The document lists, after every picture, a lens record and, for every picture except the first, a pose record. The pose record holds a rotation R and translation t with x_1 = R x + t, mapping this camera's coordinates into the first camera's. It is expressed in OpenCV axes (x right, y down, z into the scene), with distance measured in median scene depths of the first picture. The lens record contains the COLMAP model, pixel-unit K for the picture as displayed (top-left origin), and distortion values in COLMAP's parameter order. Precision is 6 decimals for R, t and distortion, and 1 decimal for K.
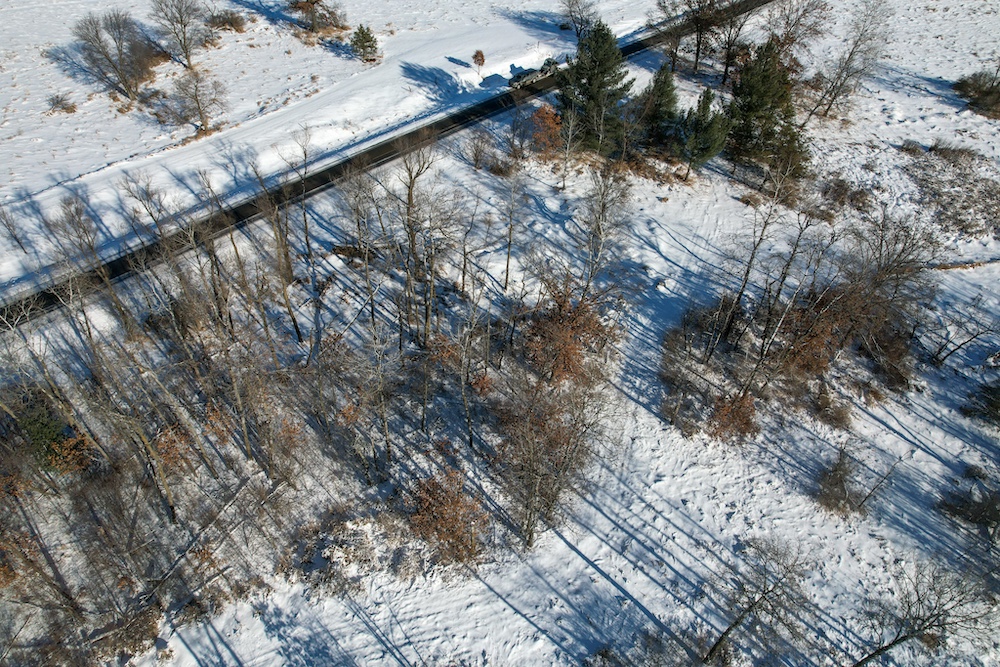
lens RADIAL K [[637.1, 0, 500.0], [0, 637.1, 333.5], [0, 0, 1]] dist [-0.085698, 0.076677]
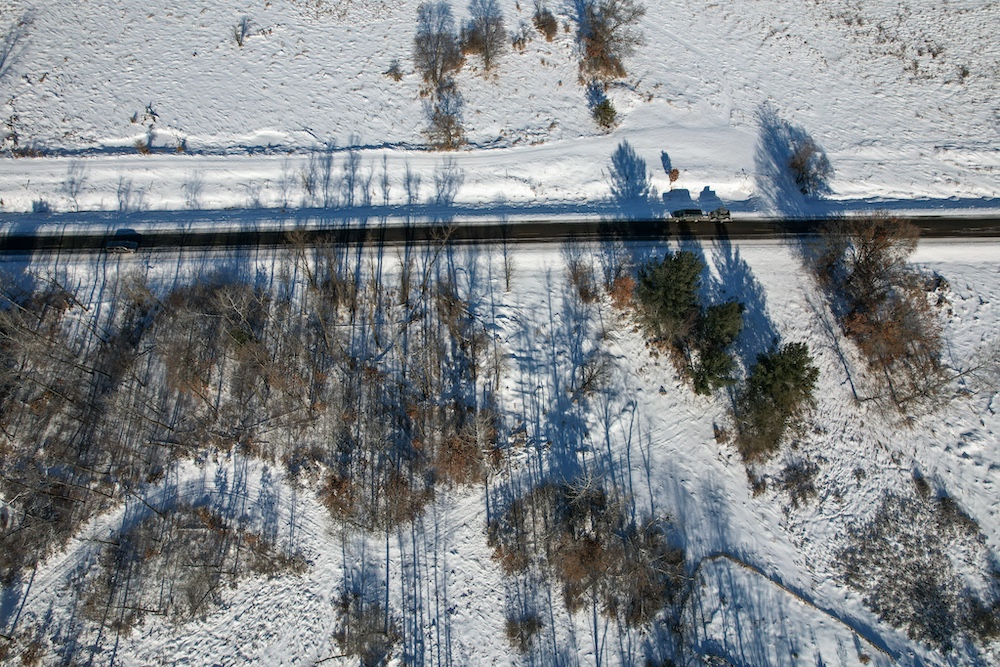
lens RADIAL K [[637.1, 0, 500.0], [0, 637.1, 333.5], [0, 0, 1]] dist [-0.085698, 0.076677]
pose [[0.739881, 0.582737, -0.336144, 0.440569], [-0.467462, 0.804668, 0.366044, -0.725773], [0.483793, -0.113695, 0.867766, -0.293704]]
